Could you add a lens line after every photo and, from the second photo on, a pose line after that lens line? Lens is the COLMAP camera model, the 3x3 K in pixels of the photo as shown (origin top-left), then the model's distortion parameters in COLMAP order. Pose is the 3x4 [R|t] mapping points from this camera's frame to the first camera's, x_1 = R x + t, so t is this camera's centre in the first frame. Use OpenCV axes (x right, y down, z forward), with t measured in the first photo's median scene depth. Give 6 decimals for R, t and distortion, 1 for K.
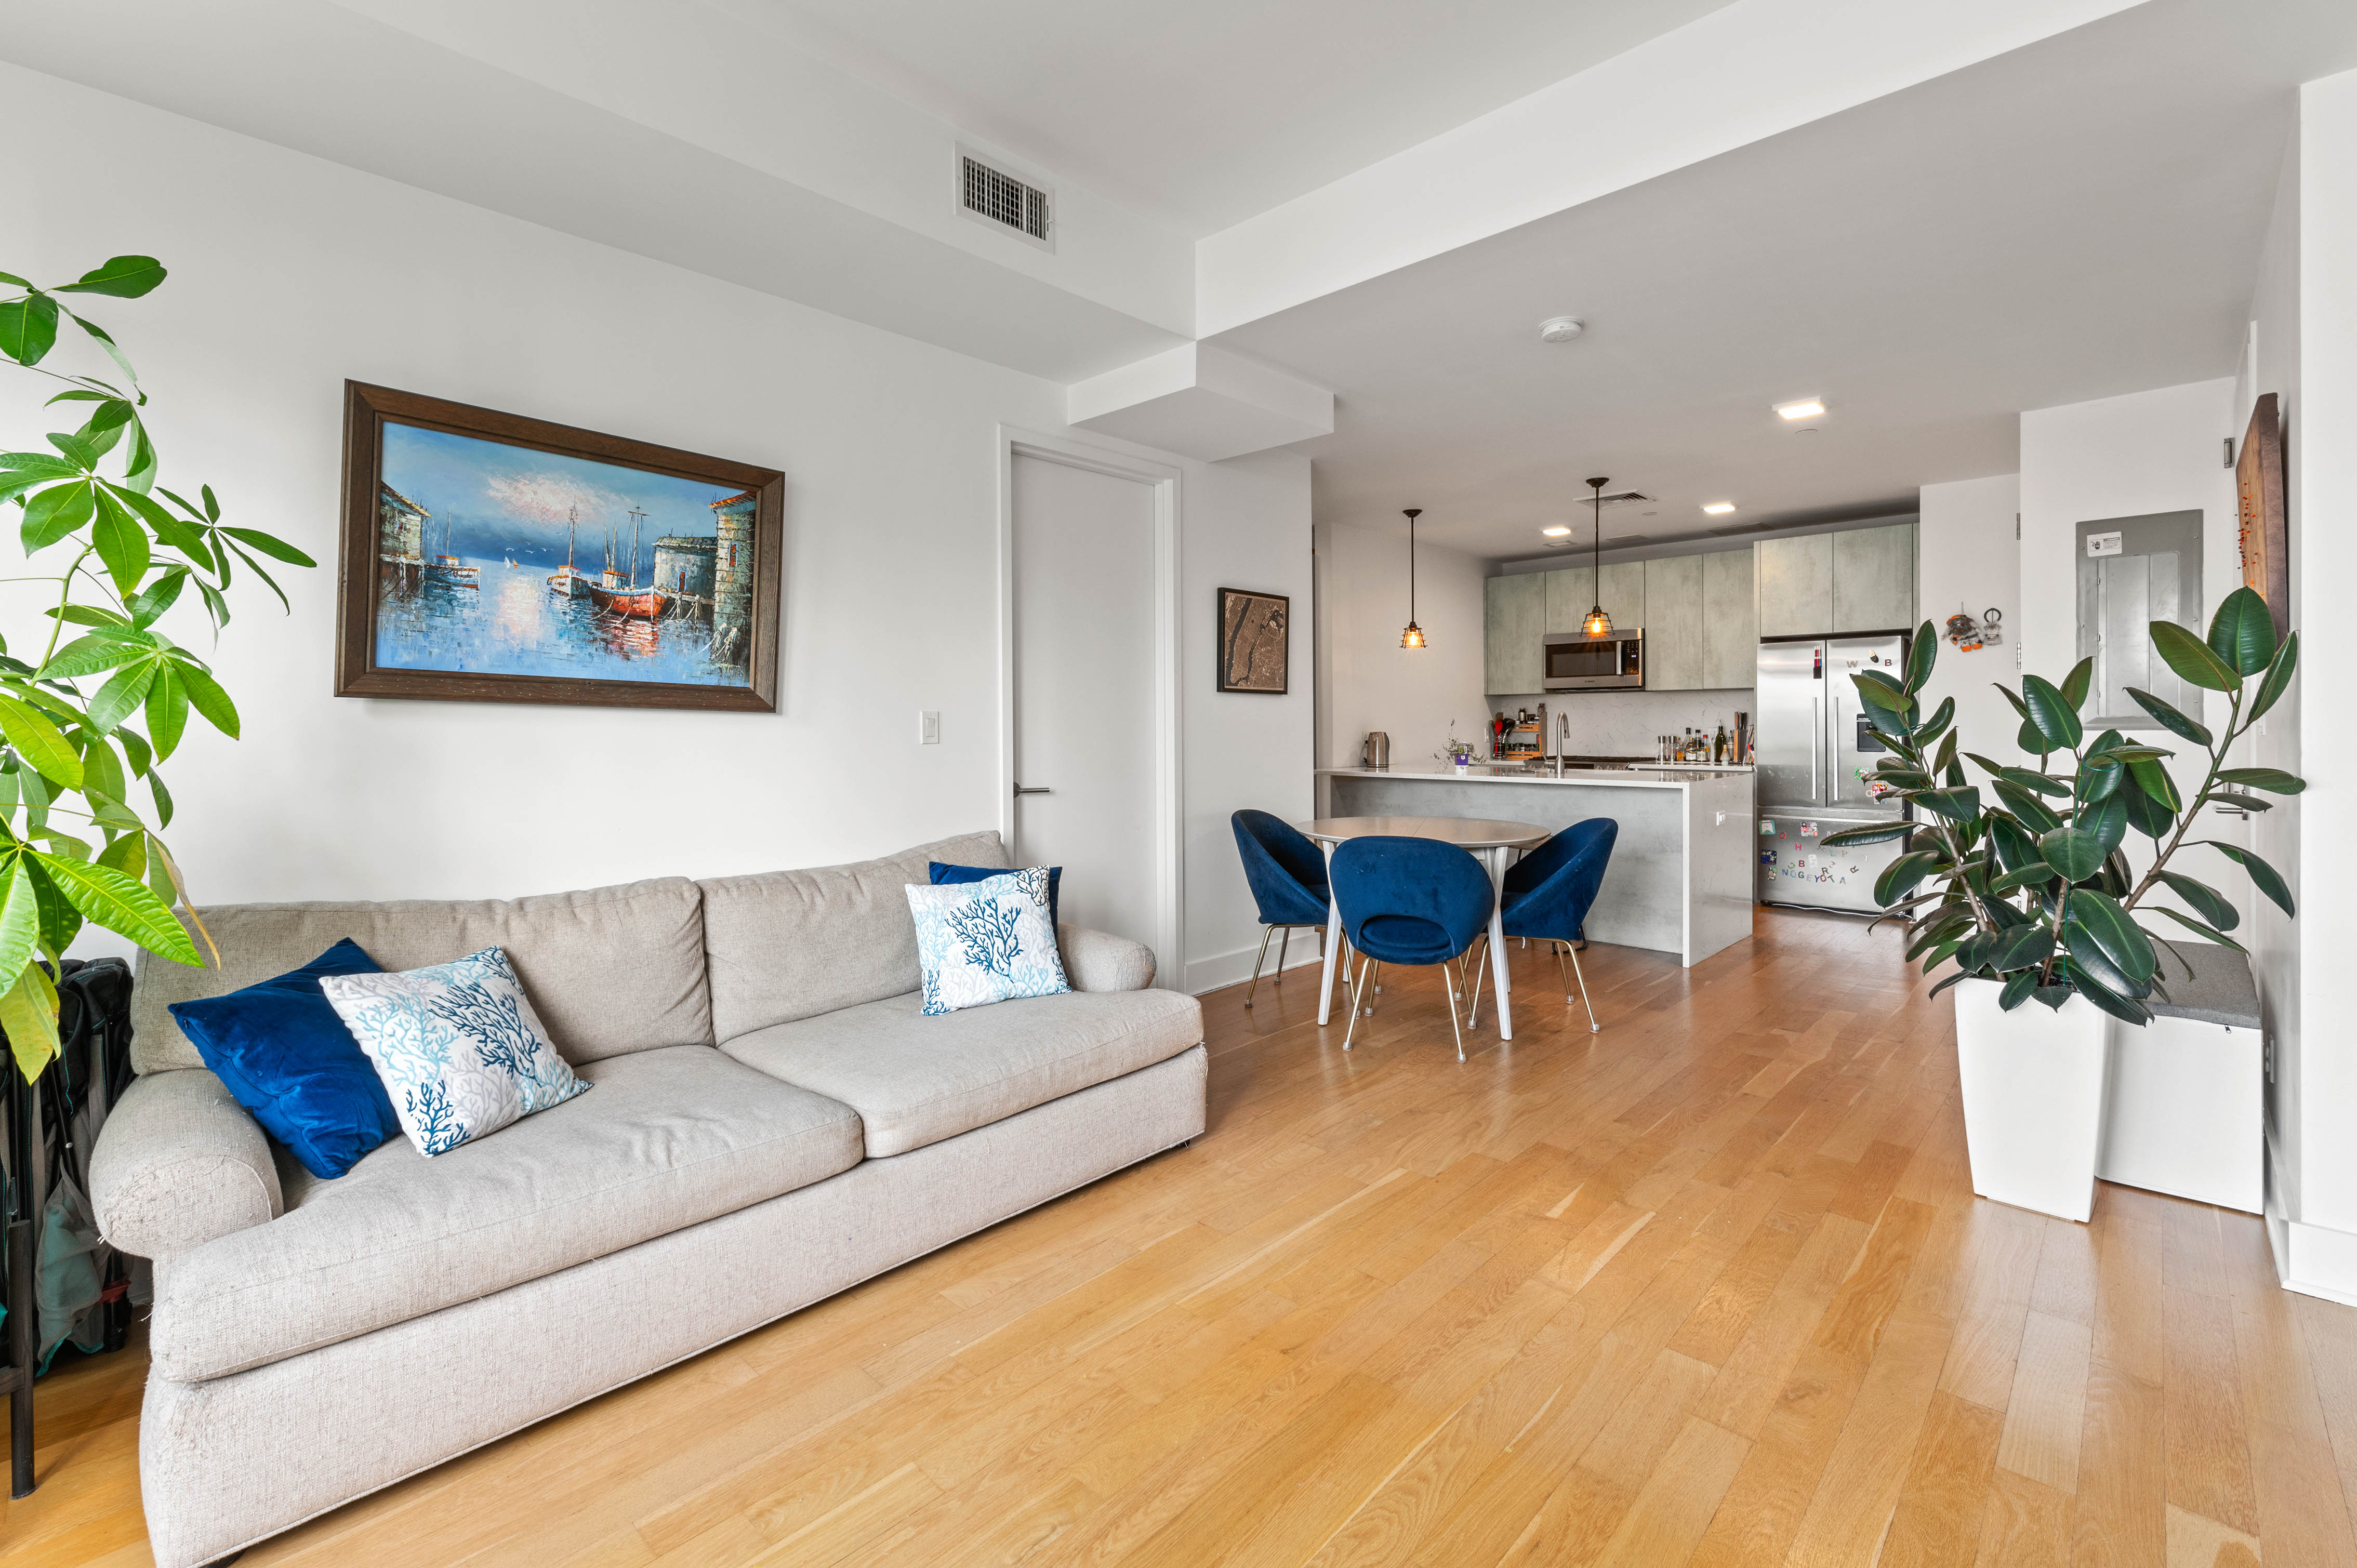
lens RADIAL K [[1054.6, 0, 1175.1], [0, 1054.6, 731.8], [0, 0, 1]] dist [-0.001938, -0.000081]
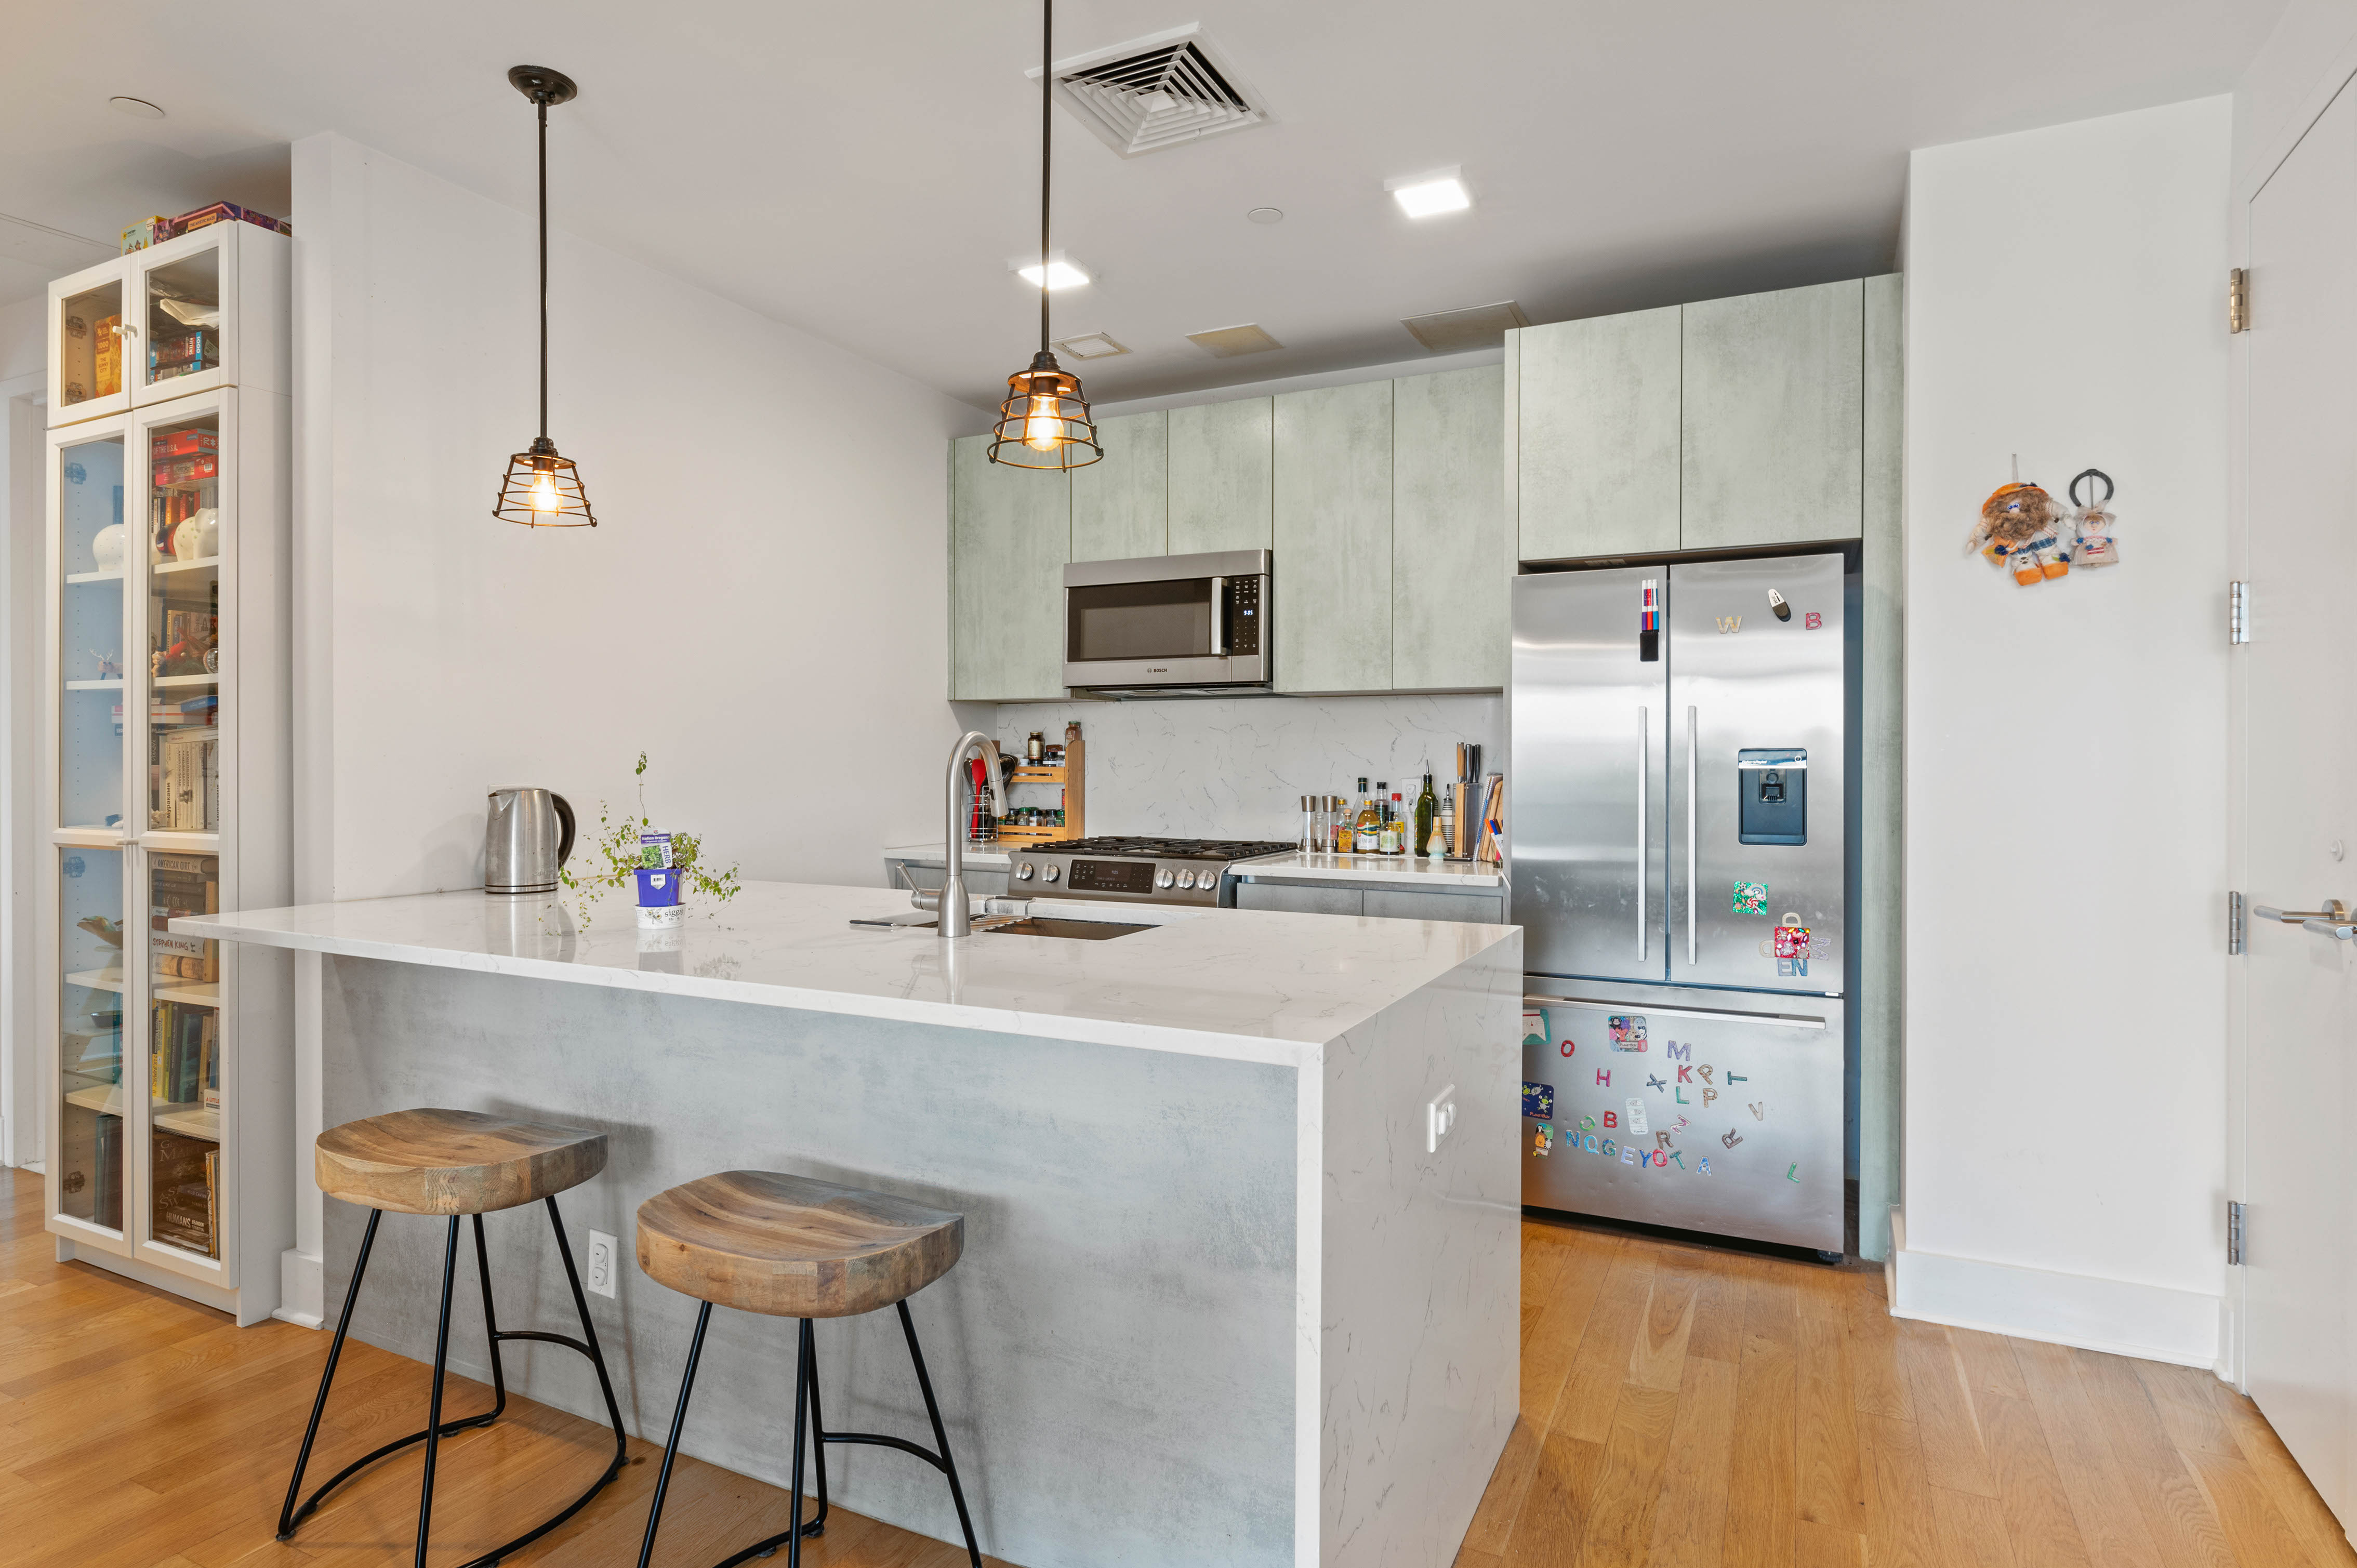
lens RADIAL K [[1265.7, 0, 1174.8], [0, 1265.7, 780.4], [0, 0, 1]] dist [0.006501, 0.000472]
pose [[0.958126, 0.003487, 0.286325, 0.261704], [-0.005624, 0.999962, 0.006644, -0.005994], [-0.286291, -0.007976, 0.958110, 0.517268]]
